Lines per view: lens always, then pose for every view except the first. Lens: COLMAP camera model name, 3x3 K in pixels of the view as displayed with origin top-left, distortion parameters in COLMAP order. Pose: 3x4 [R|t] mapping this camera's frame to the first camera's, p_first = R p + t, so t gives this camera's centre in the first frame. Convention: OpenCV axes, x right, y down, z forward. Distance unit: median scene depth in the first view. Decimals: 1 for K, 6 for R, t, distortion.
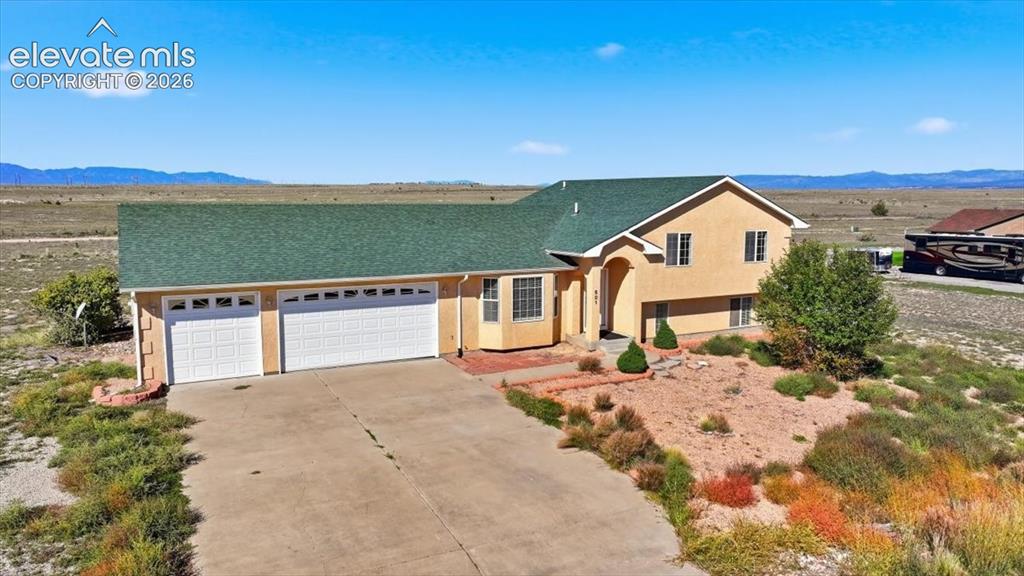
lens RADIAL K [[712.0, 0, 513.3], [0, 712.0, 288.1], [0, 0, 1]] dist [0.006814, 0.002761]
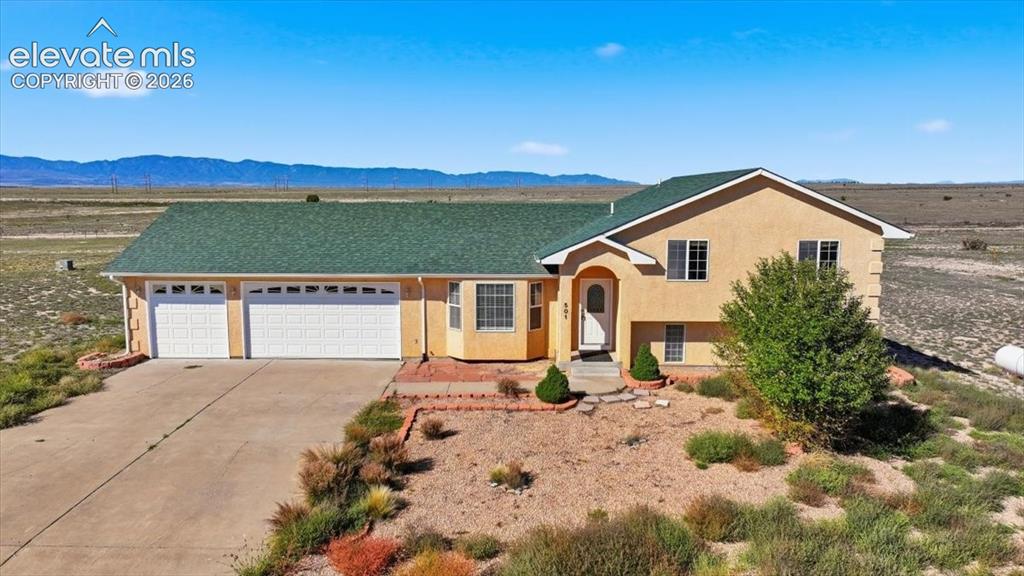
lens RADIAL K [[712.0, 0, 511.4], [0, 712.0, 287.7], [0, 0, 1]] dist [0.006814, 0.002761]
pose [[0.881534, 0.060130, -0.468276, 0.480902], [-0.059706, 0.998091, 0.015765, -0.026251], [0.468331, 0.014061, 0.883441, 0.208121]]
